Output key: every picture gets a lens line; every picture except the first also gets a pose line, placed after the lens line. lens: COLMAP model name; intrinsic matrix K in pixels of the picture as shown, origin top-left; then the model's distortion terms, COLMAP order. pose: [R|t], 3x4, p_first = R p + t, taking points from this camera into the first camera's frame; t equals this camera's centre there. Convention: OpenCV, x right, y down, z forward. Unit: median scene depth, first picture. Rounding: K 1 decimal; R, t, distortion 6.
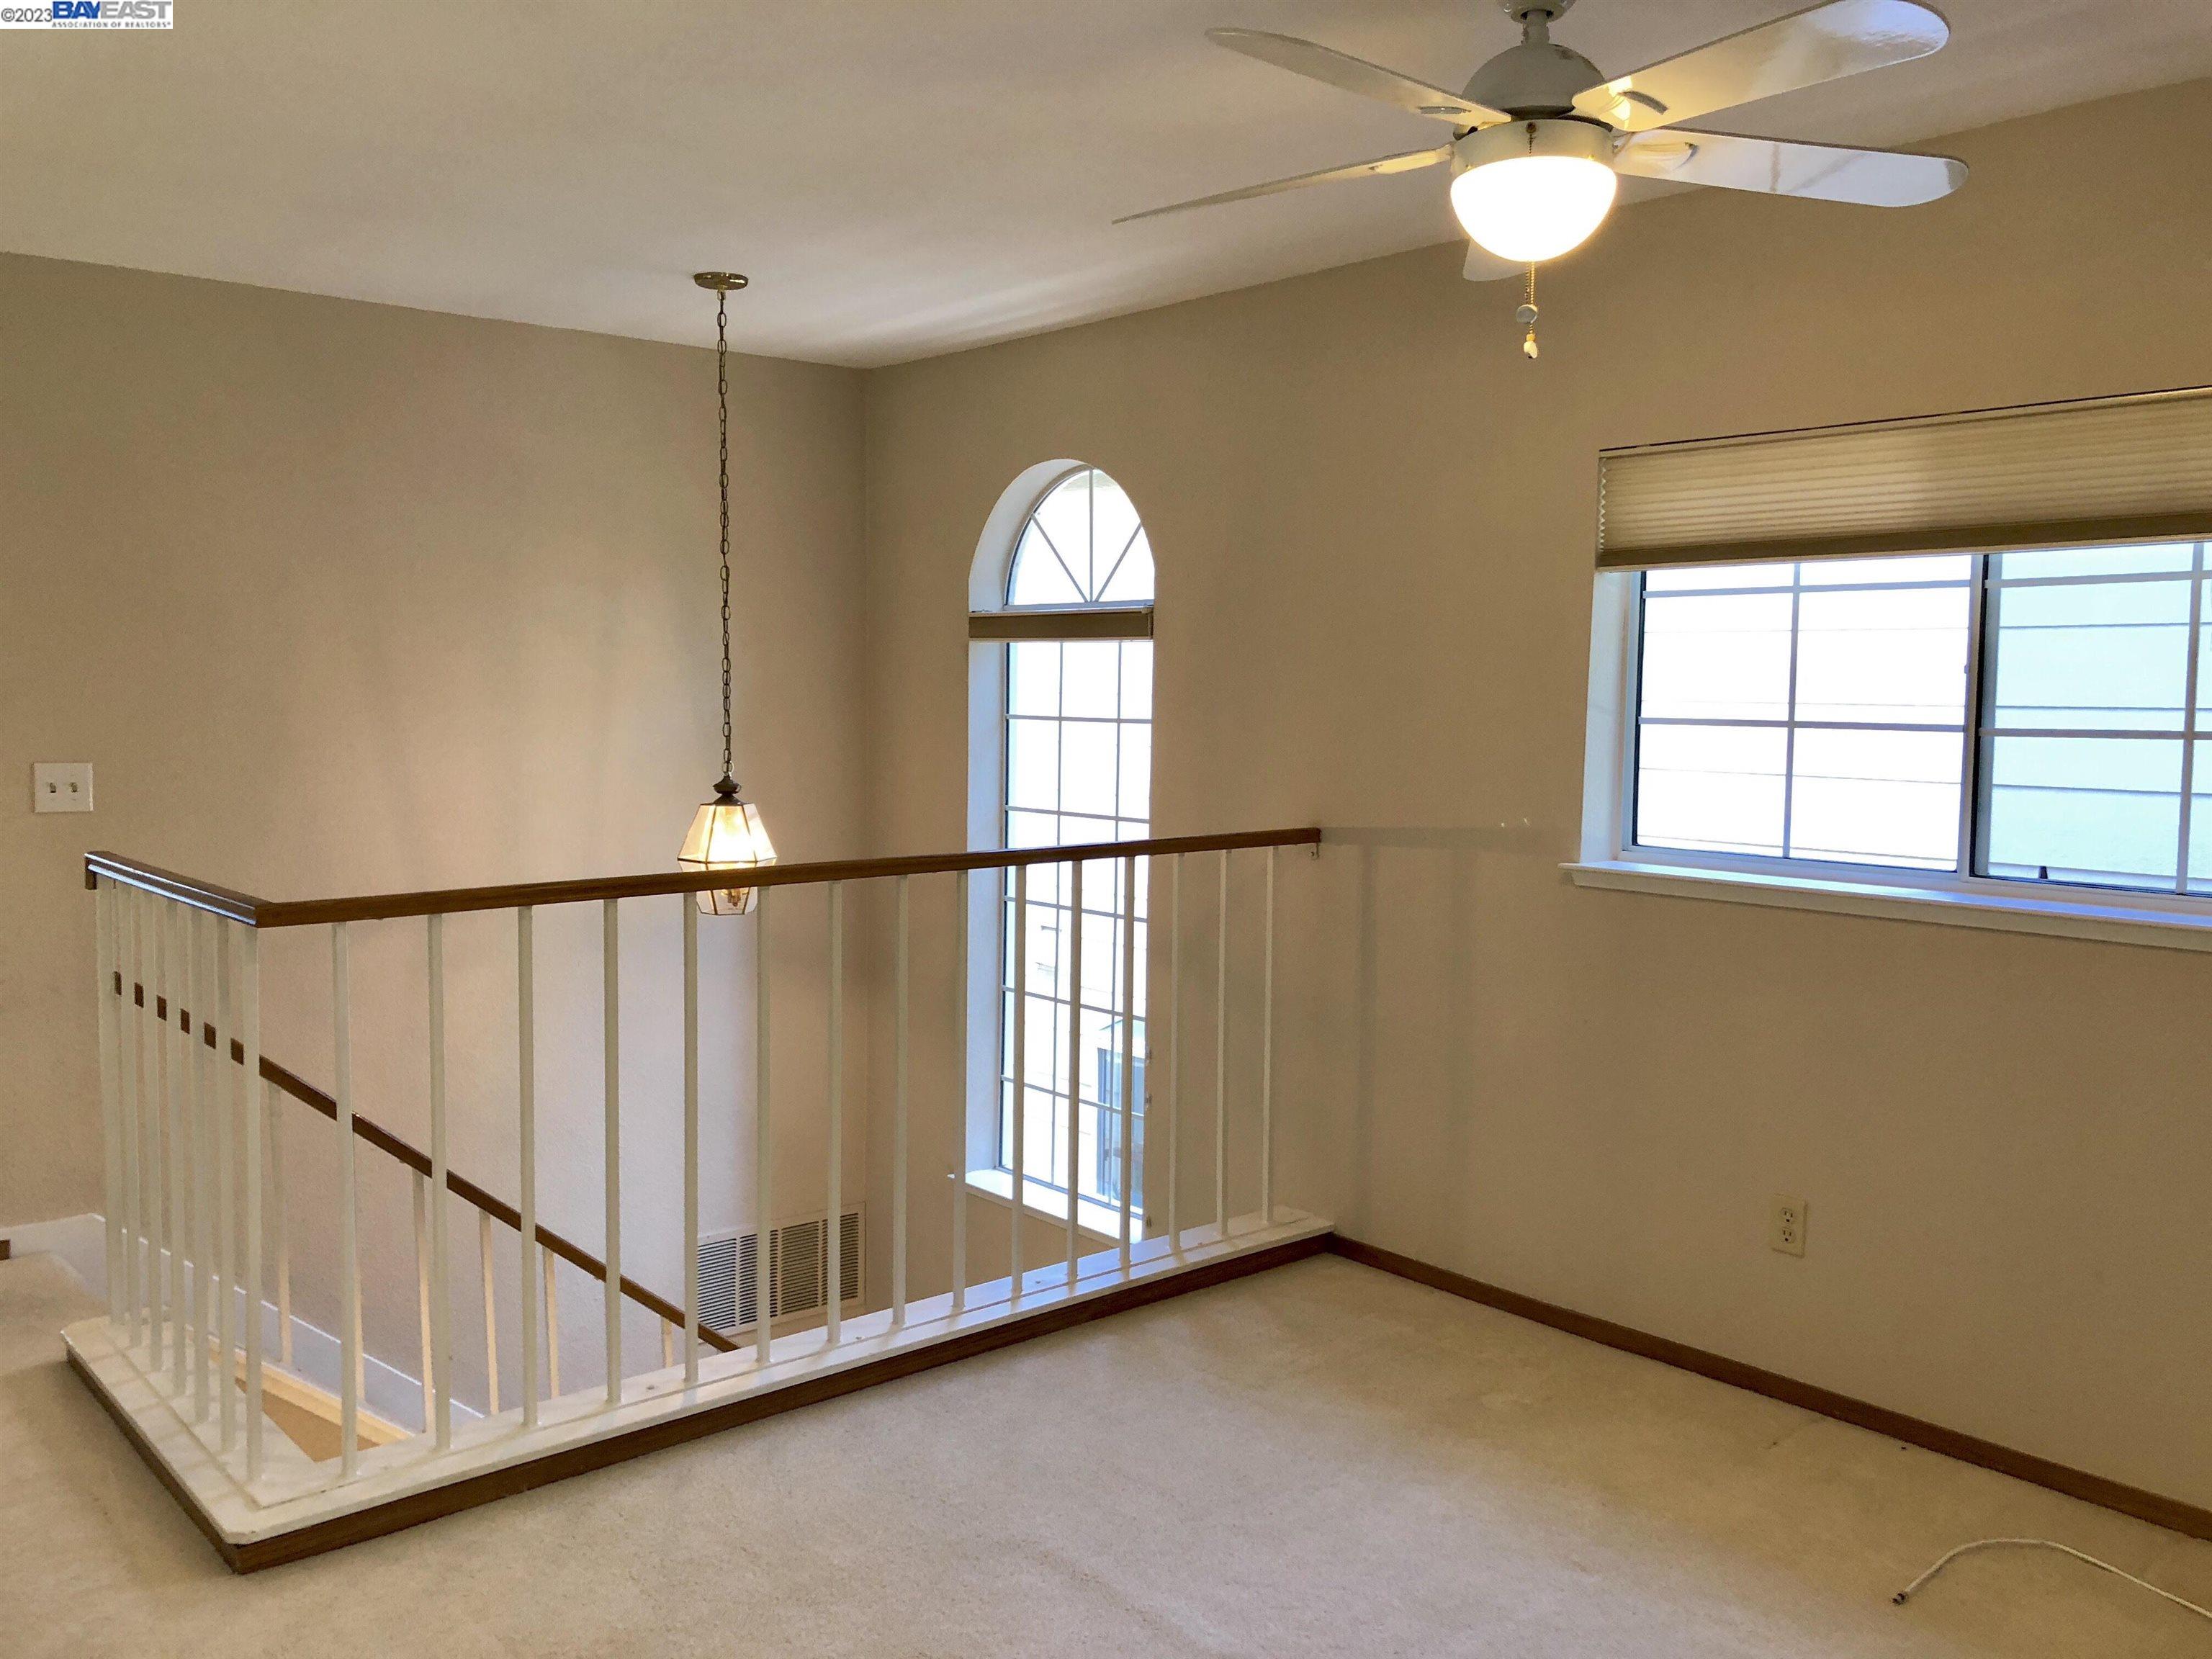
lens RADIAL K [[1831.6, 0, 1106.0], [0, 1831.6, 829.5], [0, 0, 1]] dist [0.044809, -0.004370]
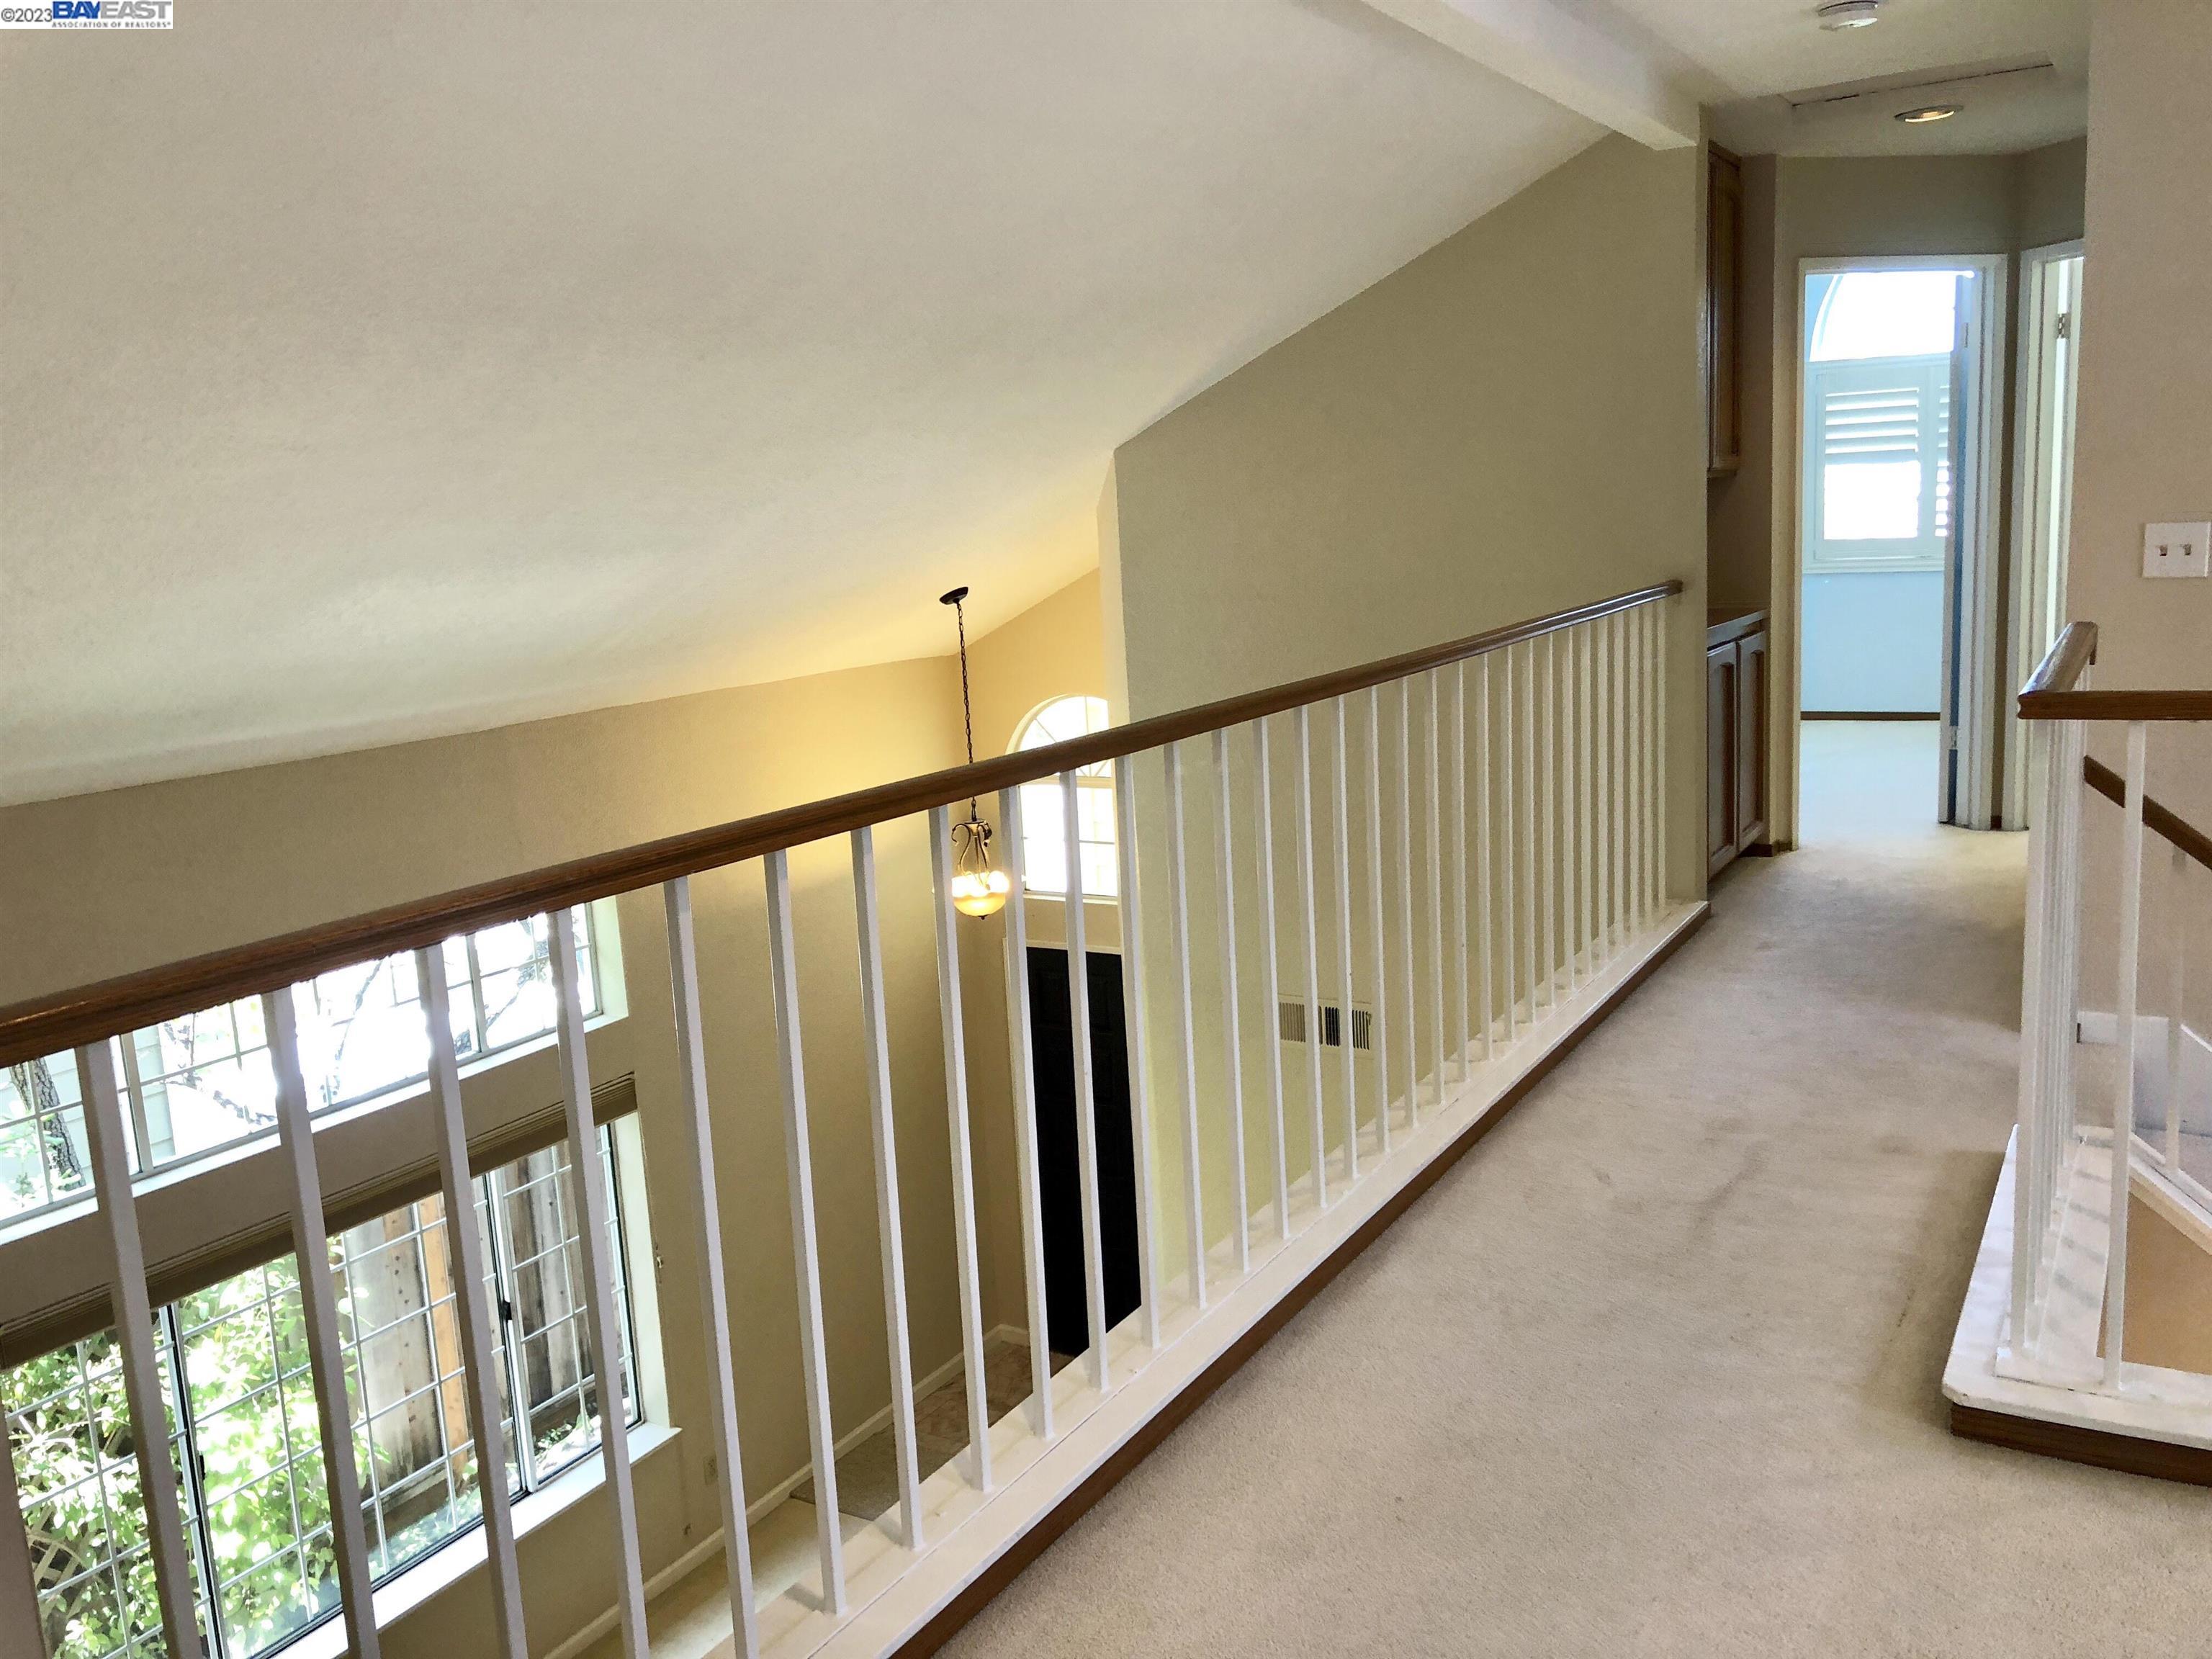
lens RADIAL K [[1831.6, 0, 1106.0], [0, 1831.6, 829.5], [0, 0, 1]] dist [0.044809, -0.004370]
pose [[0.323752, 0.144616, -0.935024, 0.199621], [-0.020010, 0.989075, 0.146047, -0.014863], [0.945930, -0.028573, 0.323109, 0.316893]]
